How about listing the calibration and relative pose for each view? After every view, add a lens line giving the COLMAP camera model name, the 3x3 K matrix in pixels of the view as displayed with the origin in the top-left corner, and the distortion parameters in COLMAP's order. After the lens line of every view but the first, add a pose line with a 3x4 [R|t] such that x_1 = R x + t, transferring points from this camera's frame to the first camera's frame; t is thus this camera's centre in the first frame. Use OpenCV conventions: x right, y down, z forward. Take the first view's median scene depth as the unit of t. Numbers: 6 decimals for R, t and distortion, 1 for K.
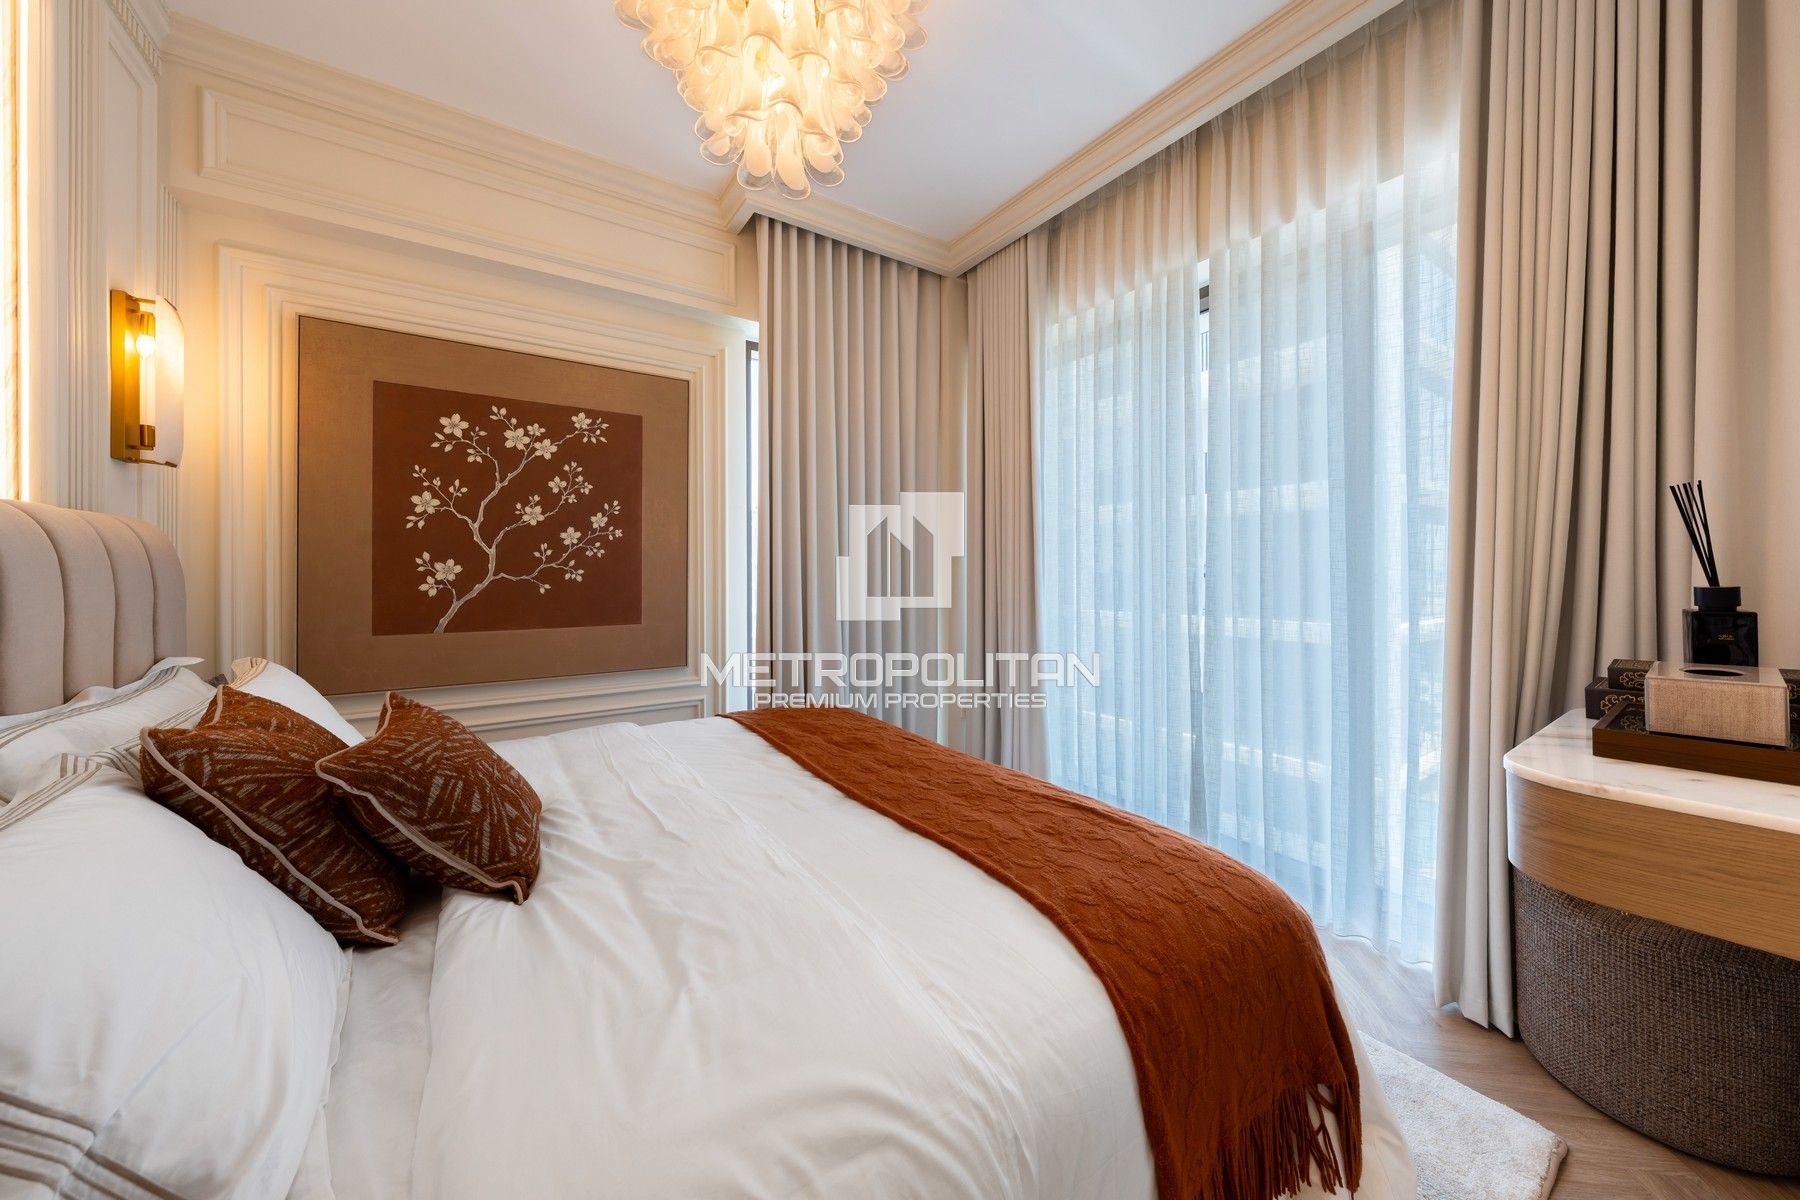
lens RADIAL K [[611.1, 0, 900.6], [0, 611.1, 588.6], [0, 0, 1]] dist [-0.000032, 0.000381]
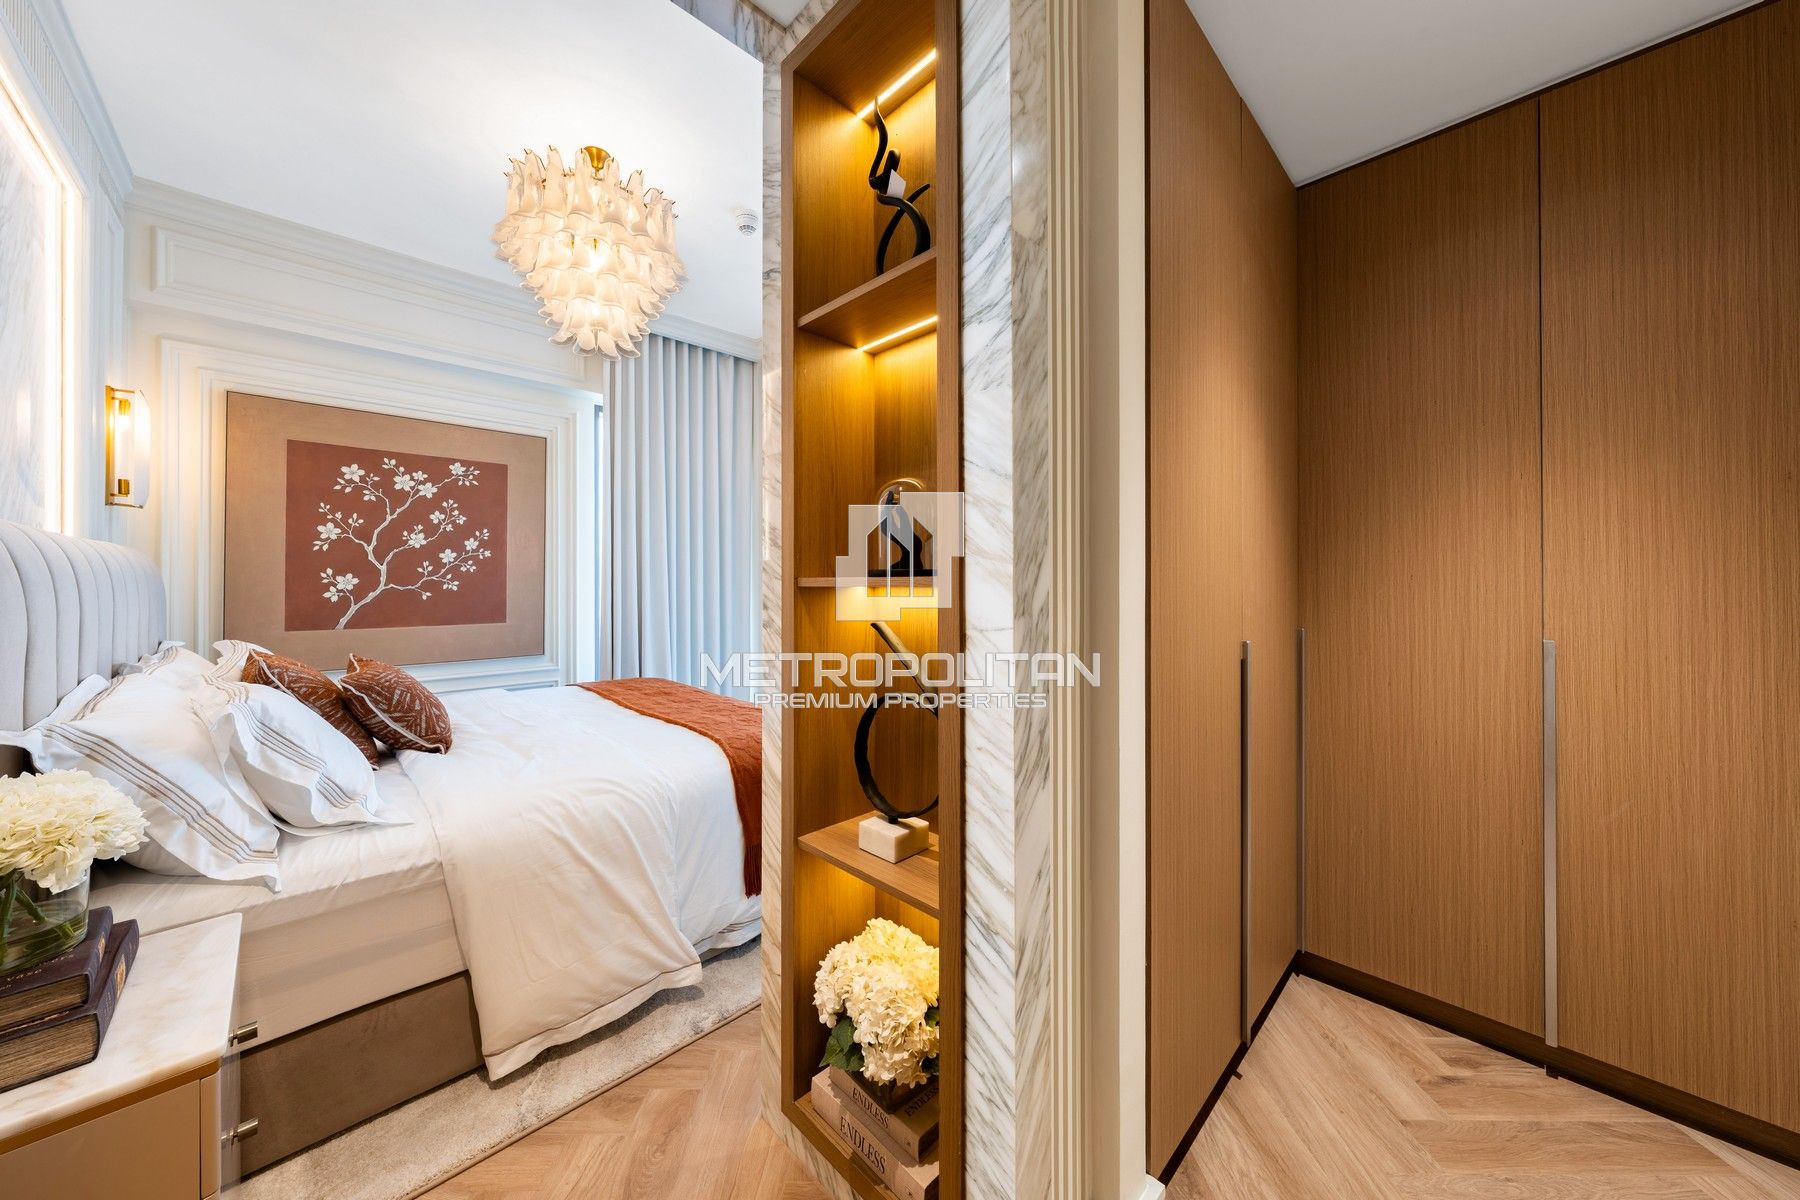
lens RADIAL K [[611.1, 0, 899.3], [0, 611.1, 590.5], [0, 0, 1]] dist [-0.000032, 0.000381]
pose [[0.983913, -0.000741, 0.178646, 0.198787], [0.003062, 0.999914, -0.012718, 0.008886], [-0.178621, 0.013061, 0.983831, -0.512366]]
